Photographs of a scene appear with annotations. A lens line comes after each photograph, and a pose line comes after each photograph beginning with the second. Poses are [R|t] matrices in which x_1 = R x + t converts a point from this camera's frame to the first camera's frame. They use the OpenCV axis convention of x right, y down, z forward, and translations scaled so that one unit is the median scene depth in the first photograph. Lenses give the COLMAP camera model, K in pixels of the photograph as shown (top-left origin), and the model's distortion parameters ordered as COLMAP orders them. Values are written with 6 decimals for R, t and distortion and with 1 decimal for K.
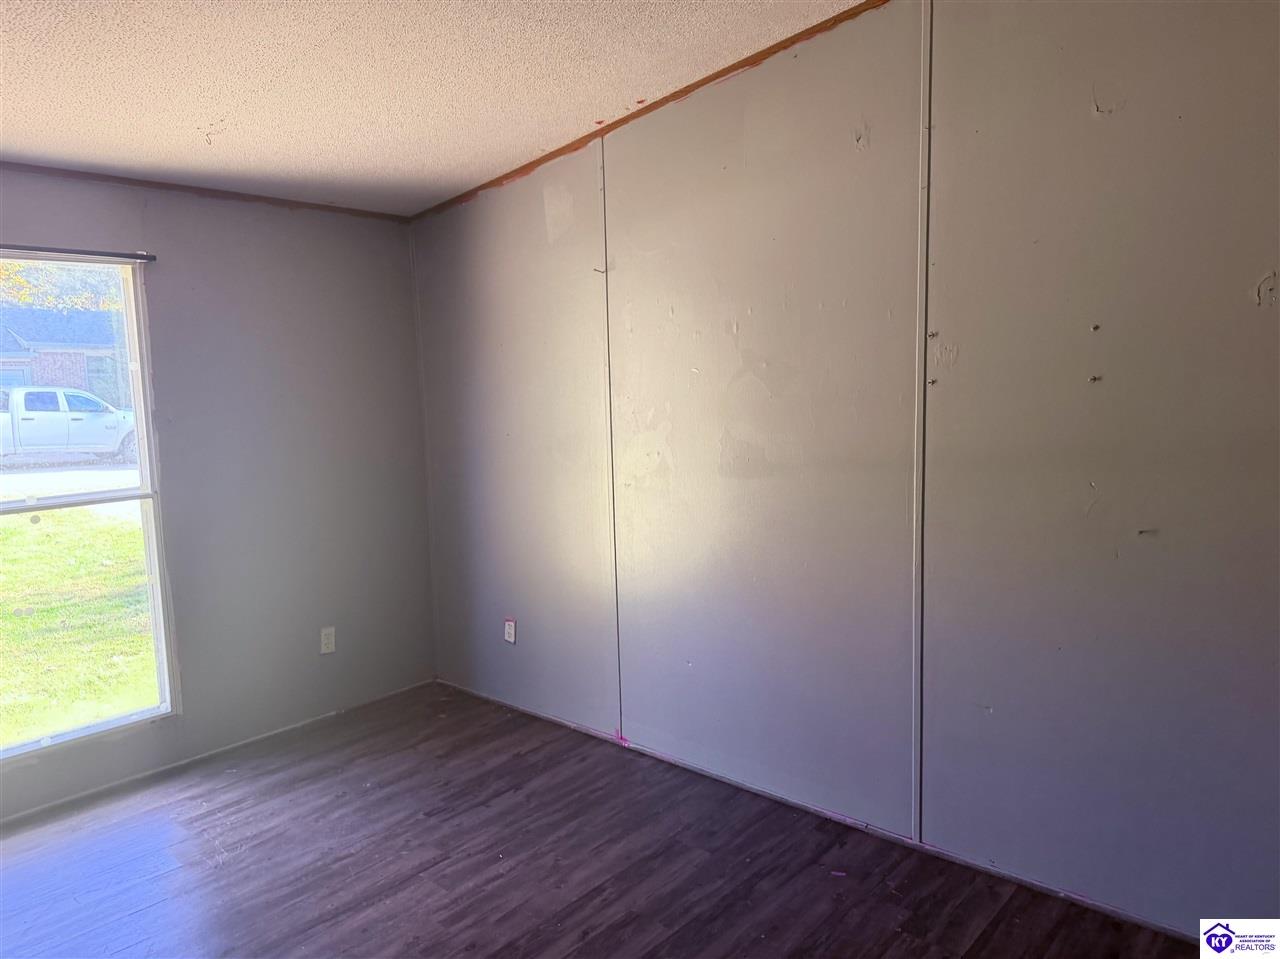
lens RADIAL K [[873.9, 0, 648.9], [0, 873.9, 478.7], [0, 0, 1]] dist [0.021479, -0.006403]
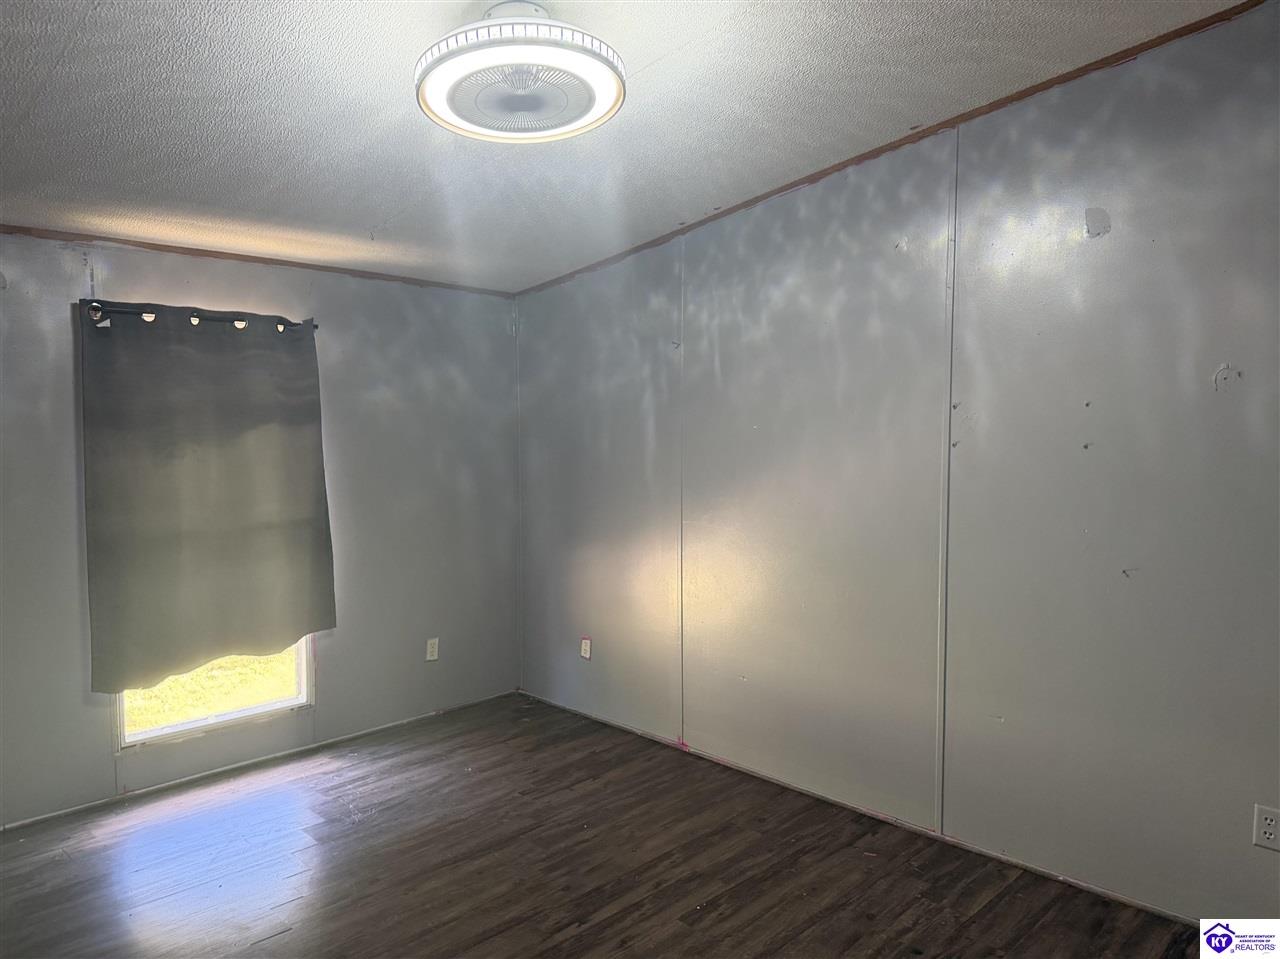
lens RADIAL K [[873.9, 0, 629.1], [0, 873.9, 484.9], [0, 0, 1]] dist [0.021479, -0.006403]
pose [[0.996869, 0.028366, -0.073809, -0.033622], [-0.031970, 0.998330, -0.048115, 0.017492], [0.072321, 0.050324, 0.996111, -0.221297]]
